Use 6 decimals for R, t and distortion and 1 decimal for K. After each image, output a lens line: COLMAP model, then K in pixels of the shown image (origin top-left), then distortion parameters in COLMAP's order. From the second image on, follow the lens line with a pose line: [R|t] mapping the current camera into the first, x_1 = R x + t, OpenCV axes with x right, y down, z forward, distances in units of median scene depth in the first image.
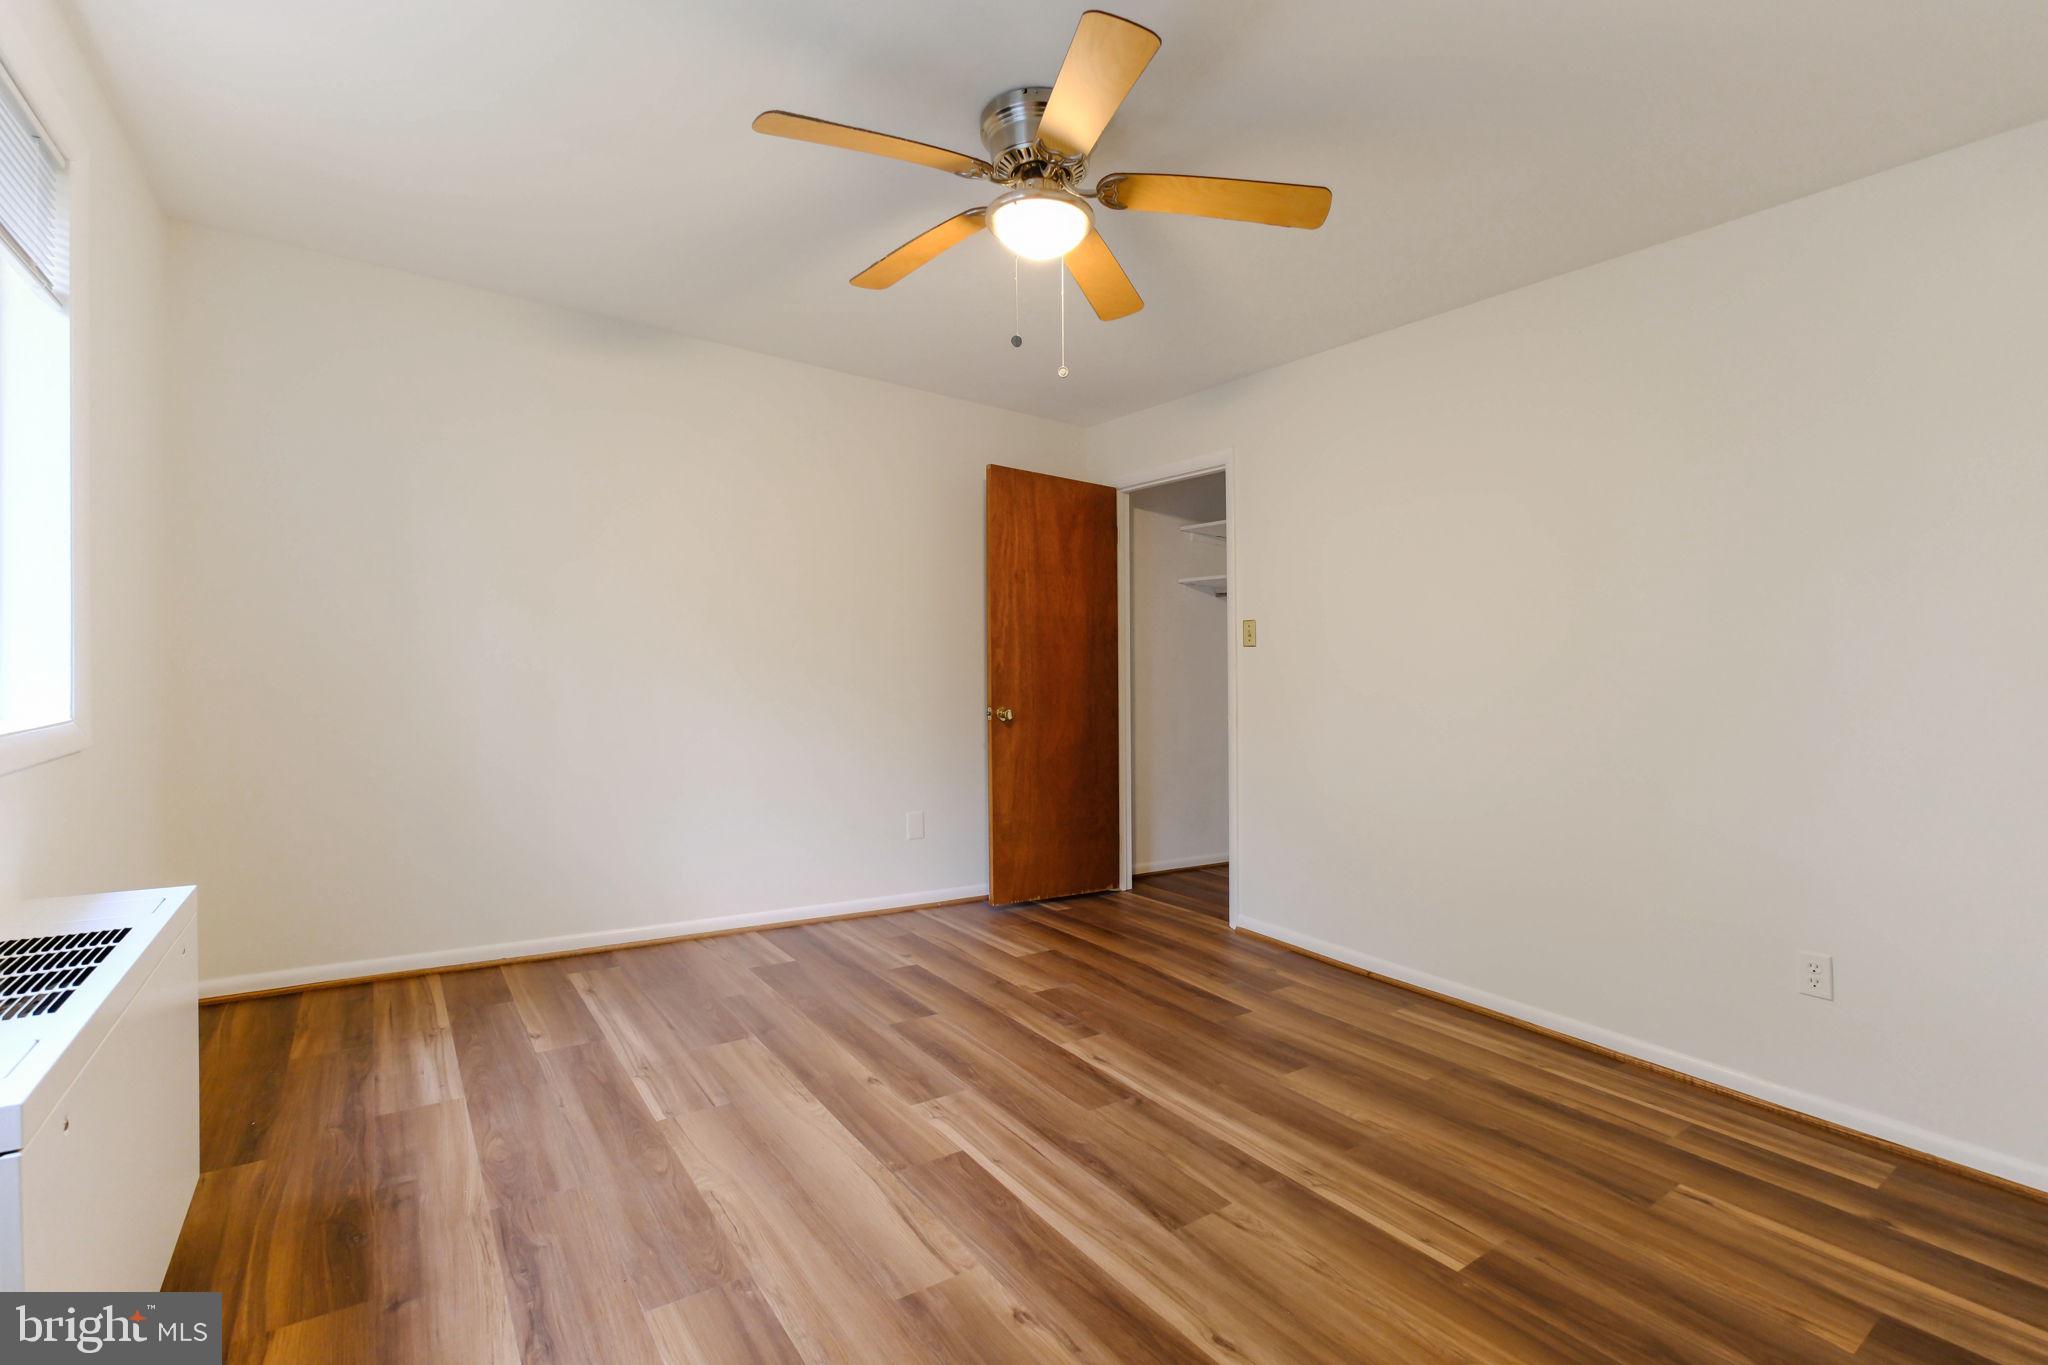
lens RADIAL K [[924.5, 0, 1034.1], [0, 924.5, 670.2], [0, 0, 1]] dist [0.001279, 0.000929]
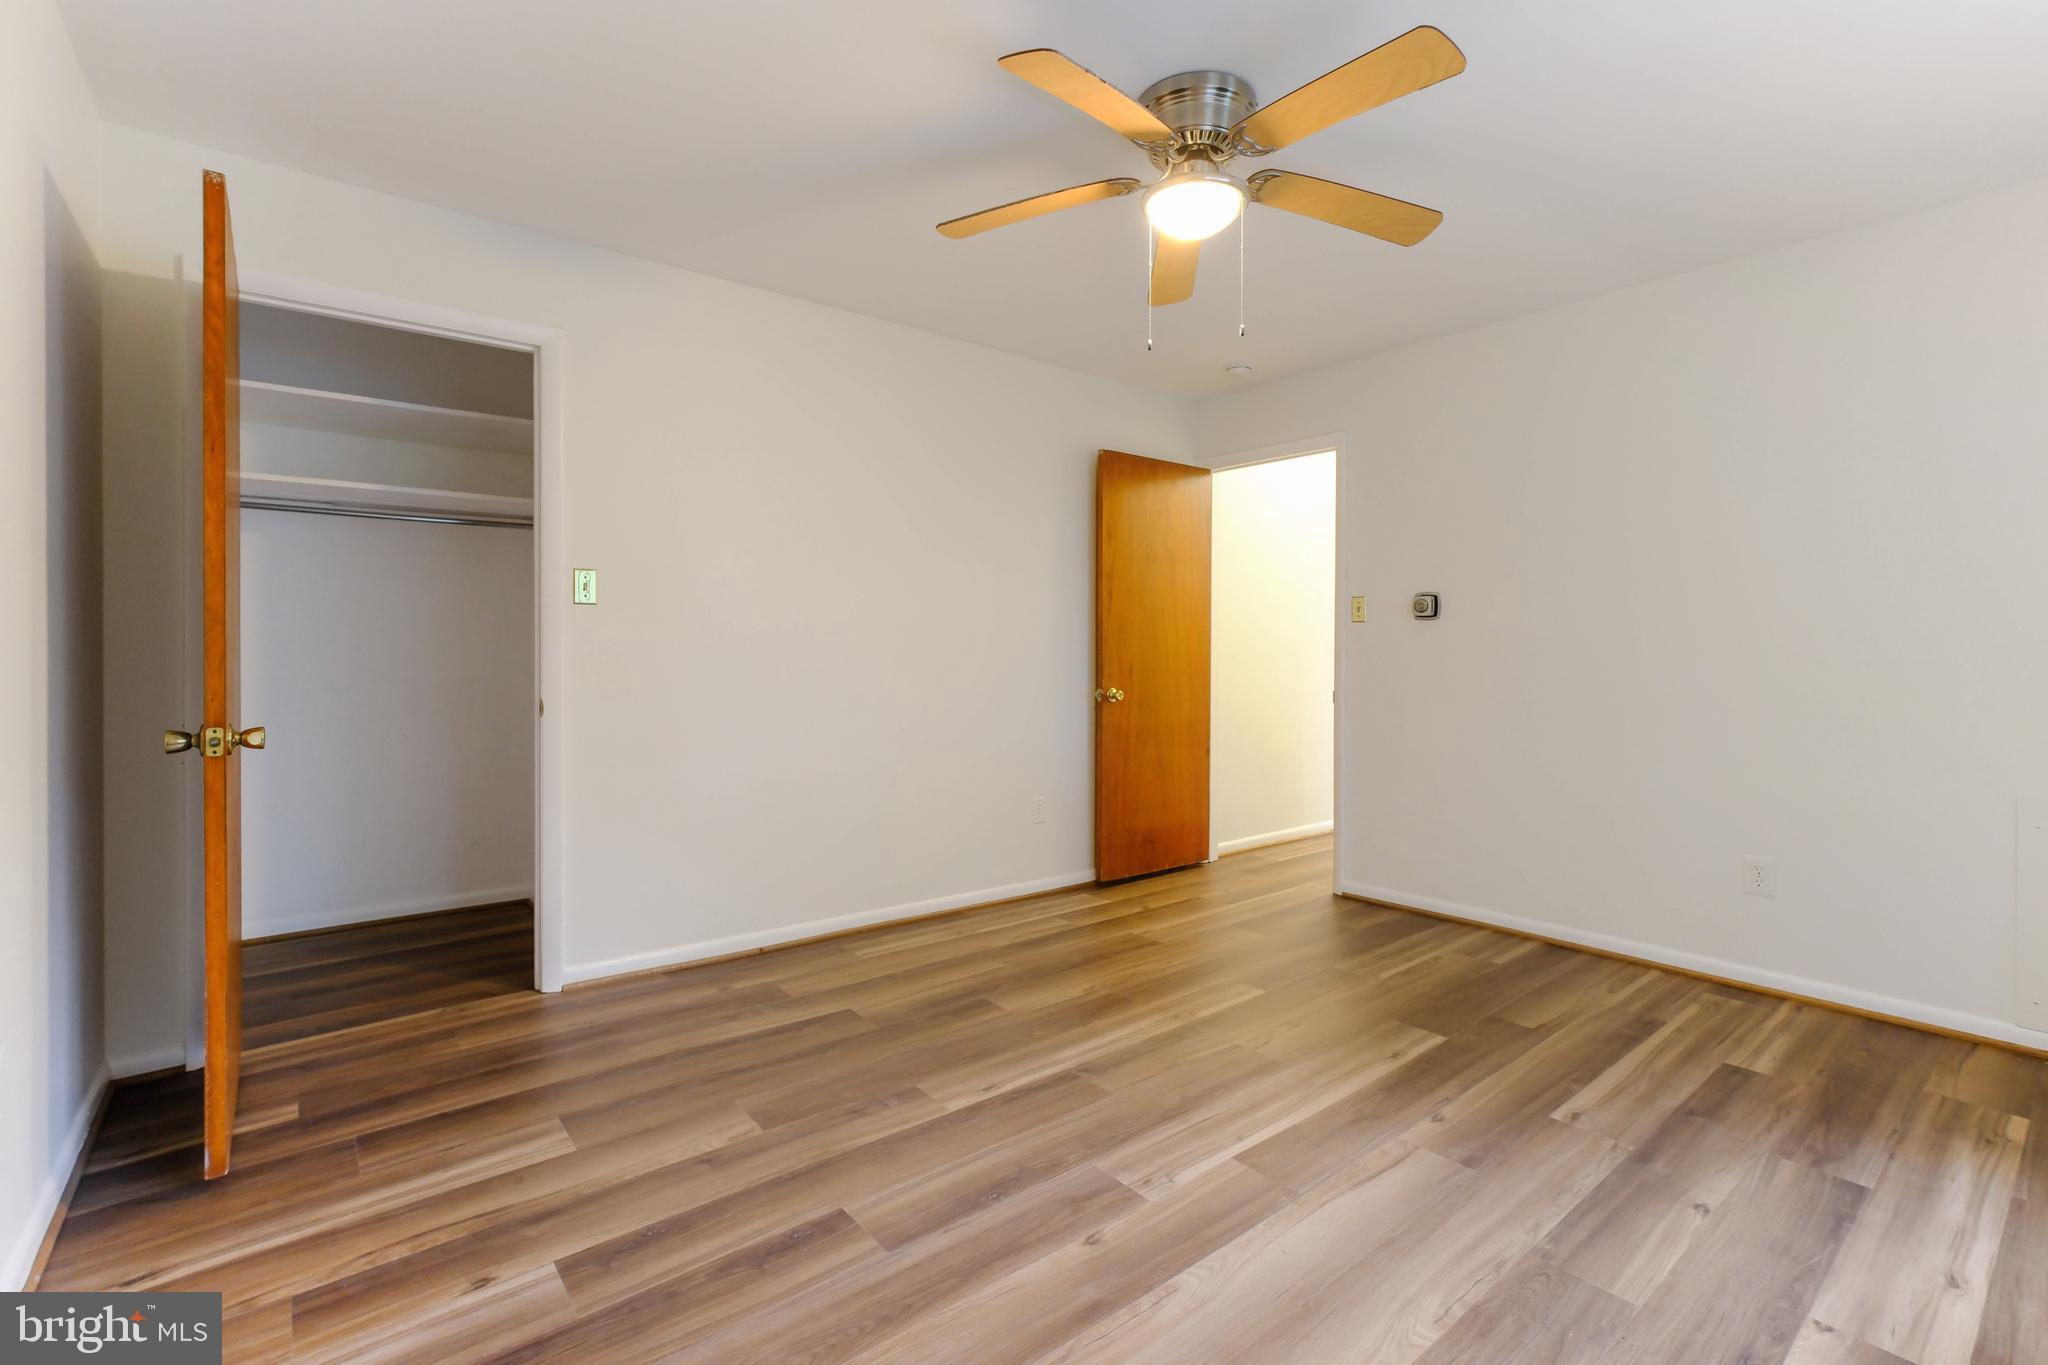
lens RADIAL K [[924.5, 0, 1034.1], [0, 924.5, 670.2], [0, 0, 1]] dist [0.001279, 0.000929]
pose [[-0.068817, -0.051505, 0.996299, -0.790298], [-0.011266, 0.998643, 0.050848, -0.022740], [-0.997566, -0.007725, -0.069304, 1.019562]]
